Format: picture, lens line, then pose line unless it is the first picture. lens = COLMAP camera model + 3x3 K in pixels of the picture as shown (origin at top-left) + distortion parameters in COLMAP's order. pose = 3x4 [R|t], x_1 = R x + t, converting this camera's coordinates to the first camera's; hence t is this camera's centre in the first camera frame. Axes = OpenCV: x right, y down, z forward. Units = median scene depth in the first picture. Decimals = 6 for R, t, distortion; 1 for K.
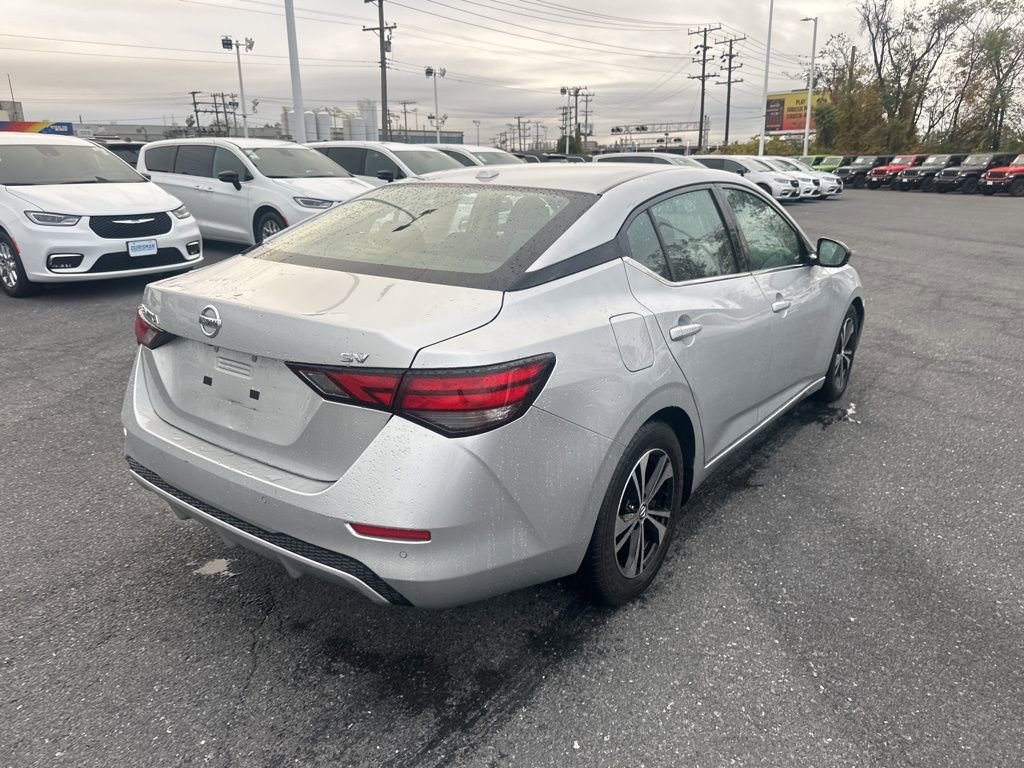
lens RADIAL K [[730.0, 0, 520.8], [0, 730.0, 380.9], [0, 0, 1]] dist [0.030816, -0.039921]
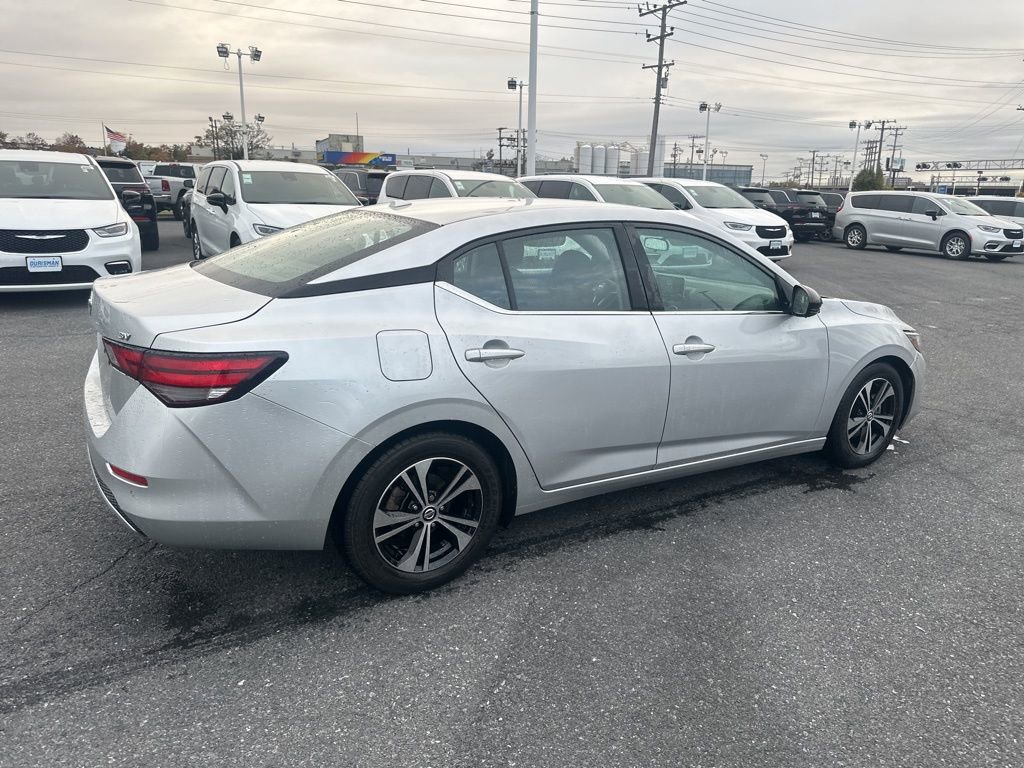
lens RADIAL K [[730.0, 0, 522.2], [0, 730.0, 378.0], [0, 0, 1]] dist [0.030816, -0.039921]
pose [[0.929251, 0.116450, -0.350618, 0.515323], [-0.131930, 0.991047, -0.020505, -0.014319], [0.345091, 0.065311, 0.936294, 0.012437]]
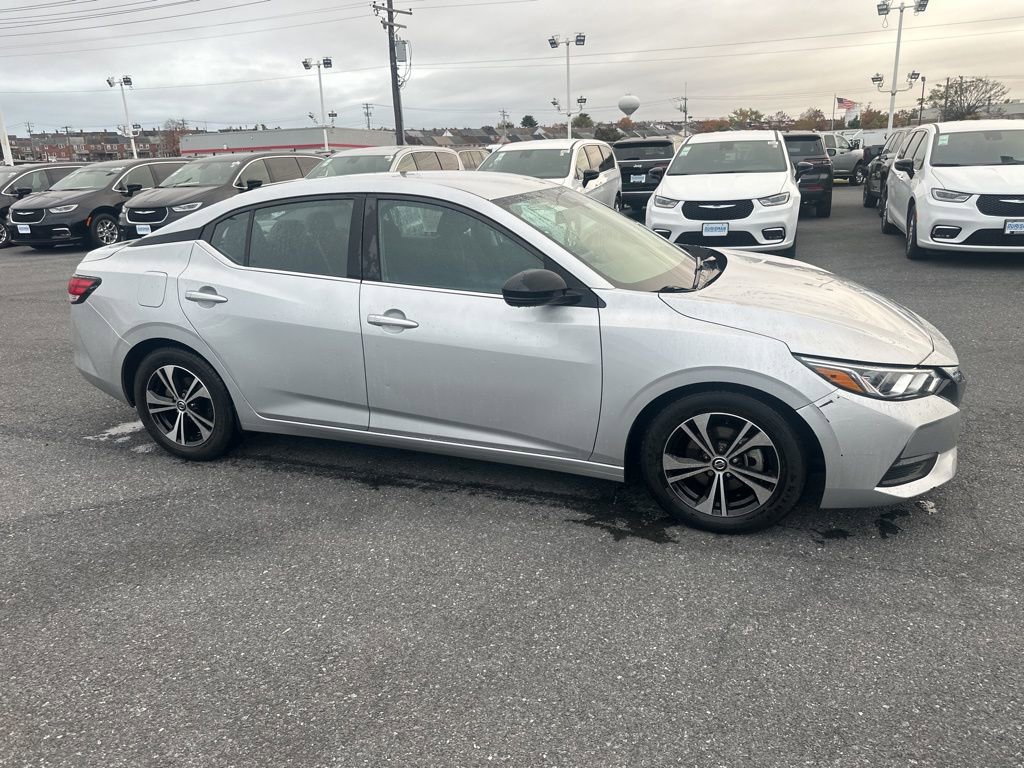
lens RADIAL K [[730.0, 0, 518.1], [0, 730.0, 384.2], [0, 0, 1]] dist [0.030816, -0.039921]
pose [[0.275340, 0.273255, -0.921694, 1.400195], [-0.244251, 0.947176, 0.207844, -0.283058], [0.929801, 0.167897, 0.327538, 0.902800]]
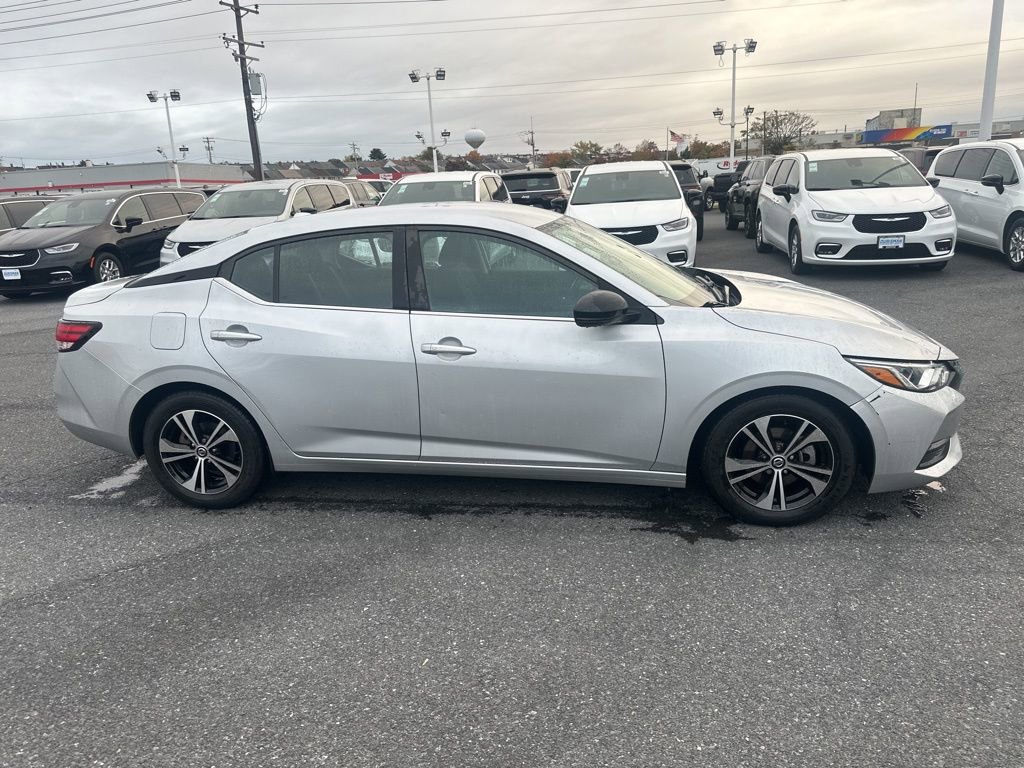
lens RADIAL K [[730.0, 0, 508.6], [0, 730.0, 388.1], [0, 0, 1]] dist [0.030816, -0.039921]
pose [[0.448234, 0.217421, -0.867072, 1.330354], [-0.209157, 0.968554, 0.134745, -0.213593], [0.869103, 0.120957, 0.479614, 0.641418]]
